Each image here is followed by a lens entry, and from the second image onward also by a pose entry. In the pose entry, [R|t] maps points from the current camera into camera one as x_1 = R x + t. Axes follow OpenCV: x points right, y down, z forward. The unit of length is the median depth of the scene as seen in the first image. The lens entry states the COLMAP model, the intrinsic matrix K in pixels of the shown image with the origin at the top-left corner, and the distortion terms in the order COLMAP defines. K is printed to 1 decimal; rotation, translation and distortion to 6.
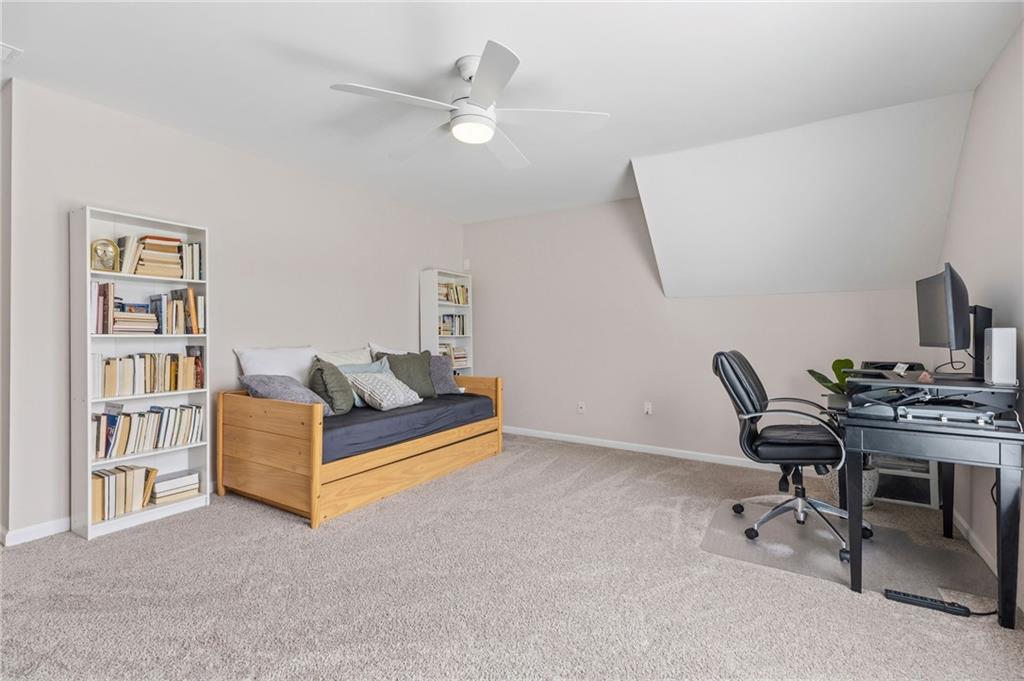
lens RADIAL K [[471.6, 0, 512.2], [0, 471.6, 328.0], [0, 0, 1]] dist [0.000654, 0.000215]
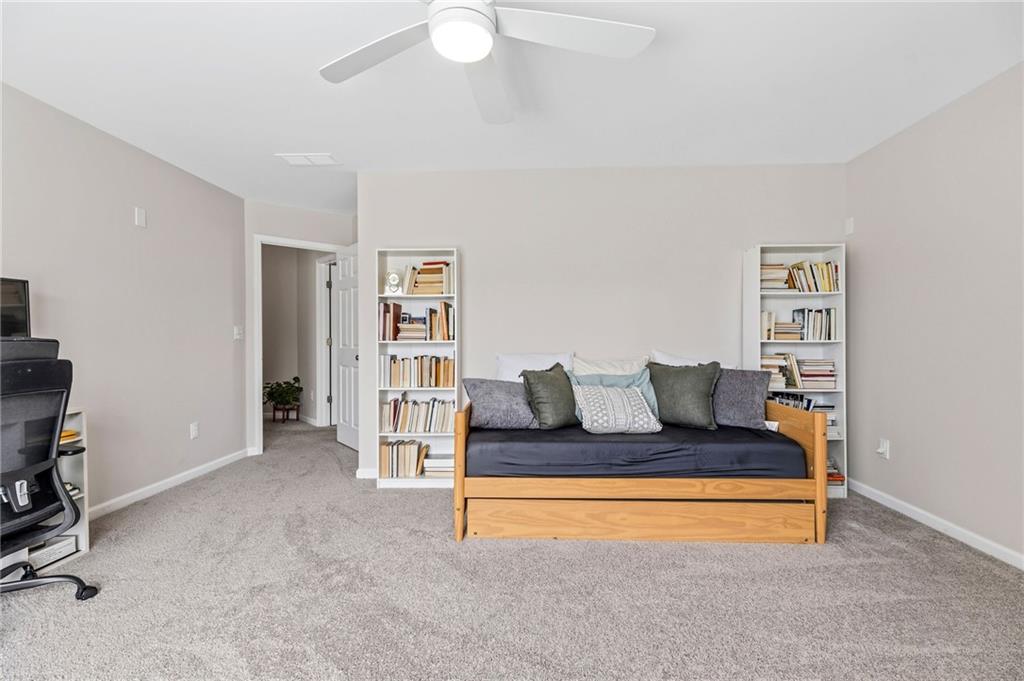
lens RADIAL K [[471.5, 0, 512.0], [0, 471.5, 340.5], [0, 0, 1]] dist [0.019682, -0.000270]
pose [[0.491324, -0.001924, -0.870975, 0.368832], [0.016193, 0.999845, 0.006926, 0.006232], [0.870826, -0.017507, 0.491279, 0.476813]]
